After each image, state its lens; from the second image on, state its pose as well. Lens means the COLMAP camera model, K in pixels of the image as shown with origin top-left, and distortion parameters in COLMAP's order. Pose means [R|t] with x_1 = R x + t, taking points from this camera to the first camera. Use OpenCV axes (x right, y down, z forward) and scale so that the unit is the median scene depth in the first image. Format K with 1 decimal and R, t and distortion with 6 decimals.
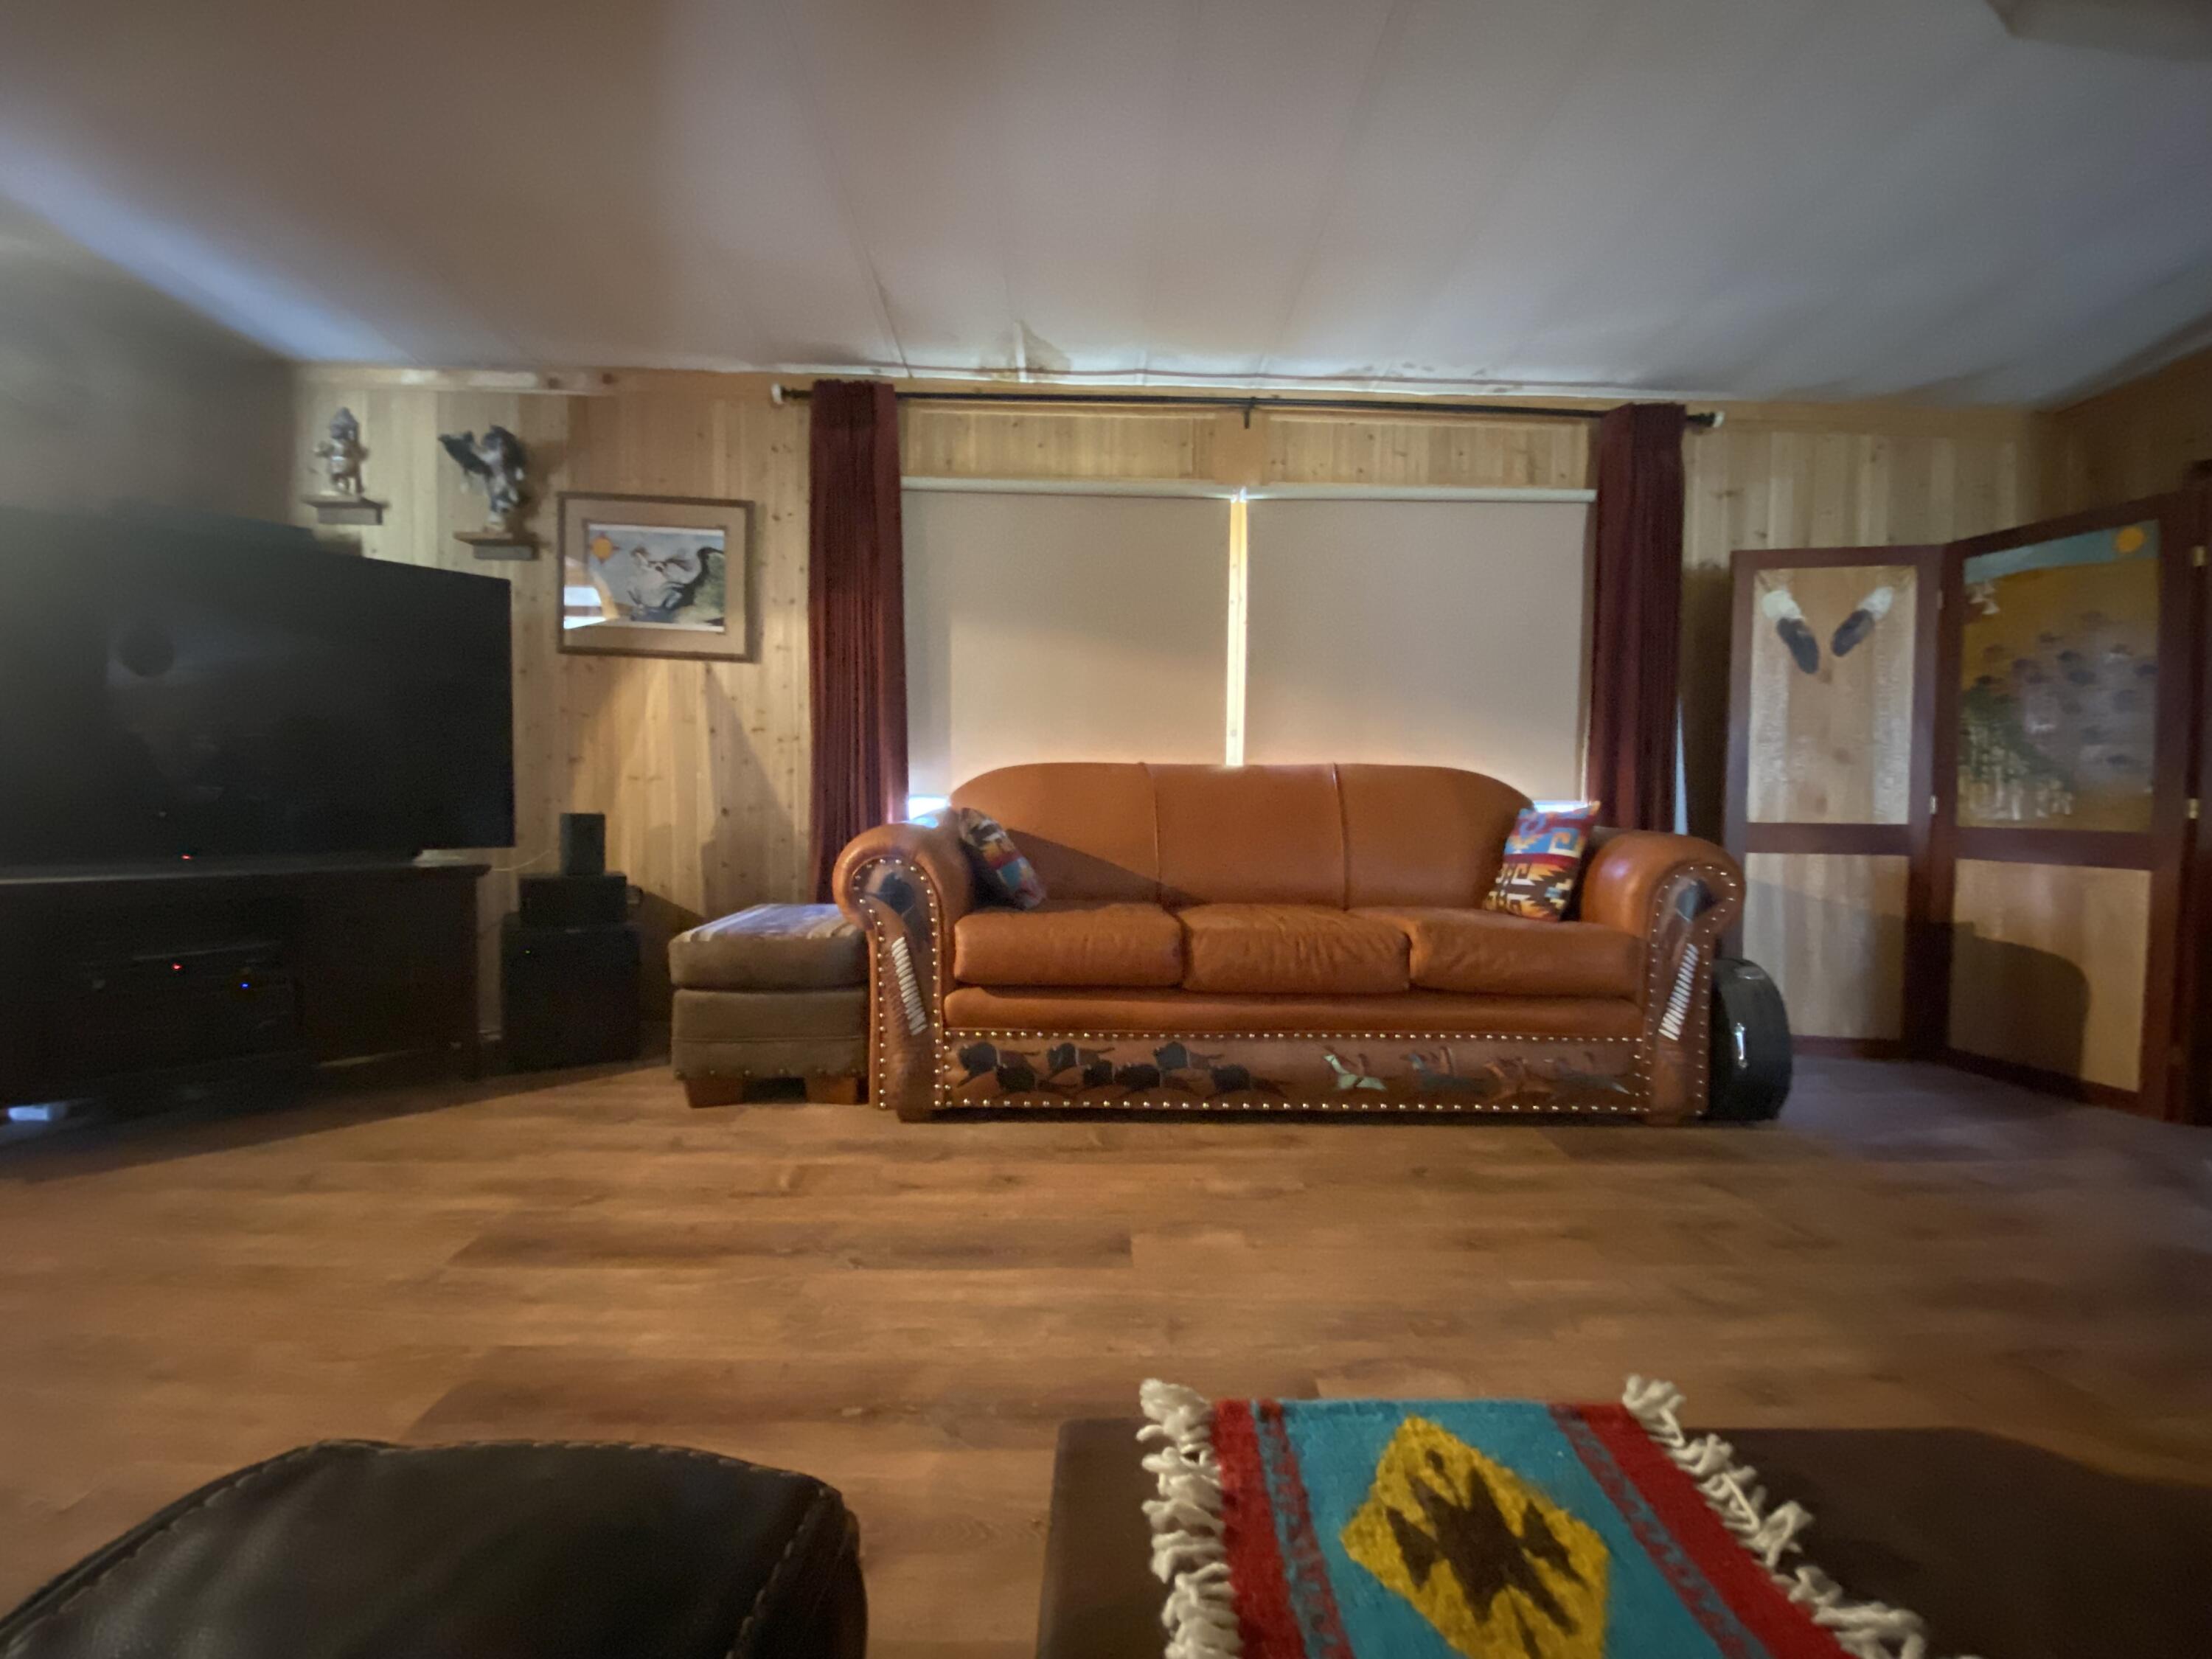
lens RADIAL K [[895.9, 0, 1103.1], [0, 895.9, 828.9], [0, 0, 1]] dist [-0.013412, -0.000435]
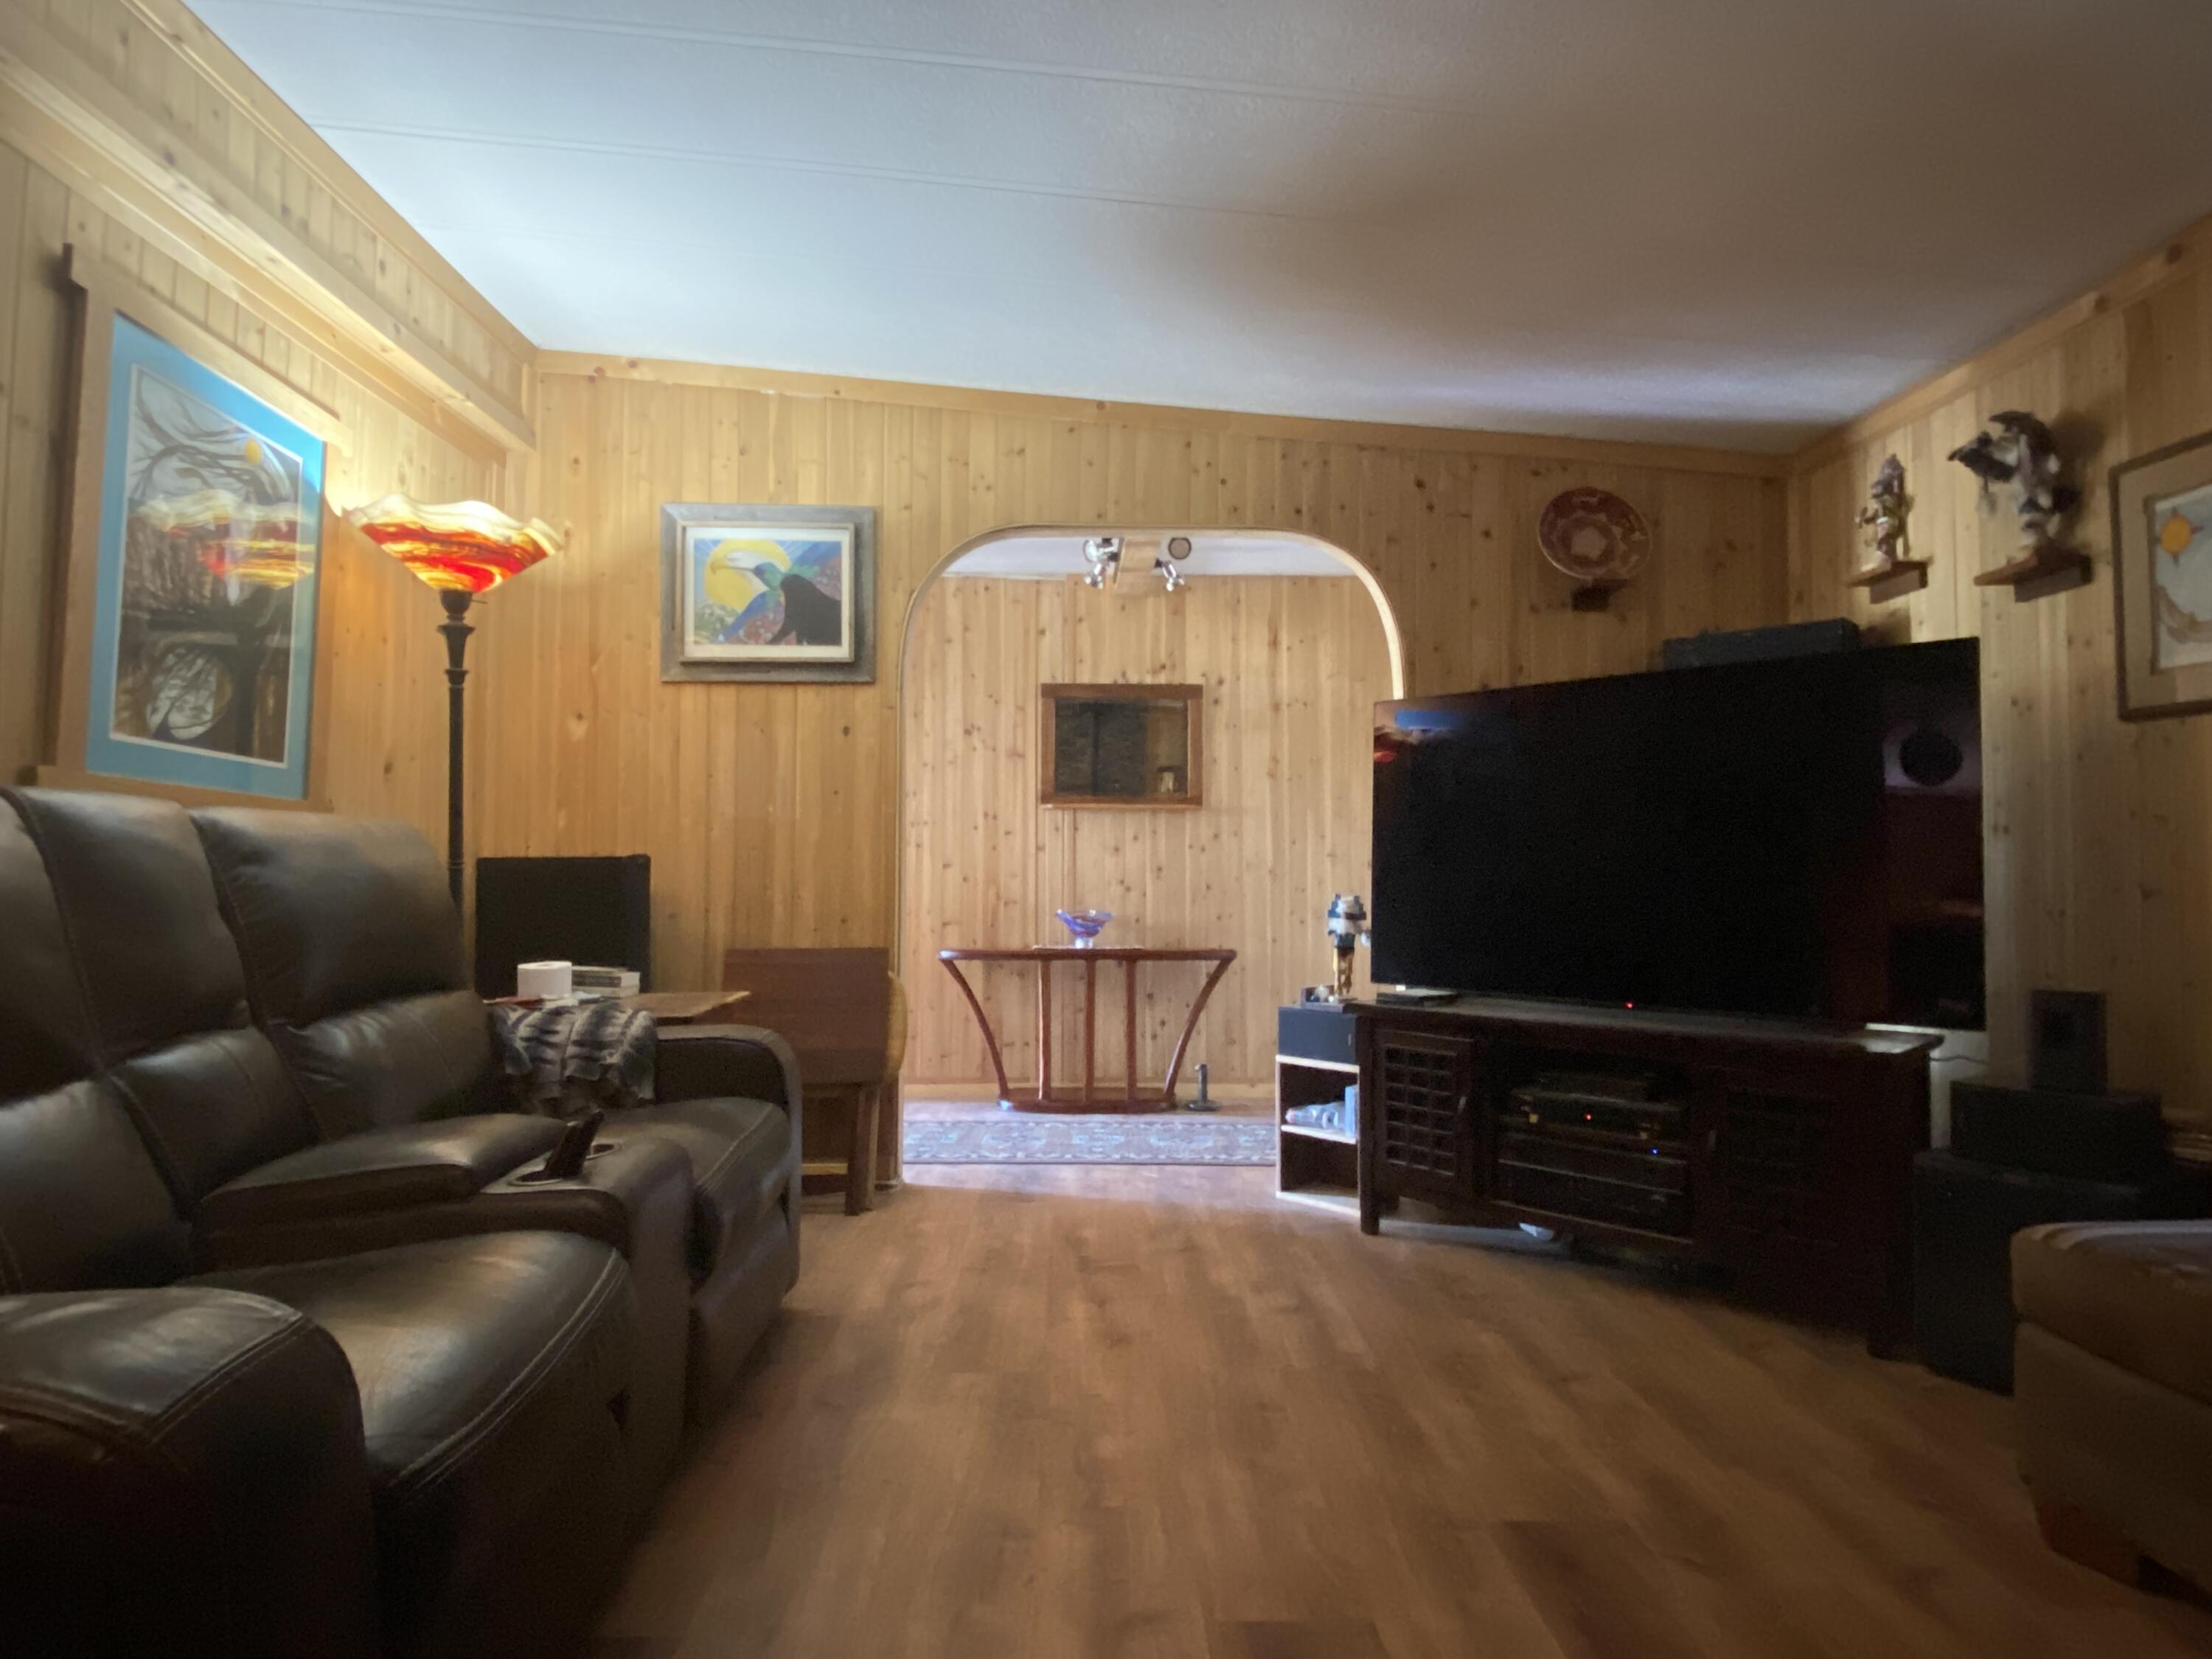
lens RADIAL K [[1229.0, 0, 1105.3], [0, 1229.0, 824.4], [0, 0, 1]] dist [-0.003038, -0.000239]
pose [[0.002499, -0.053839, -0.998546, 0.234514], [-0.048753, 0.997356, -0.053897, -0.047642], [0.998808, 0.048816, -0.000133, 0.305830]]
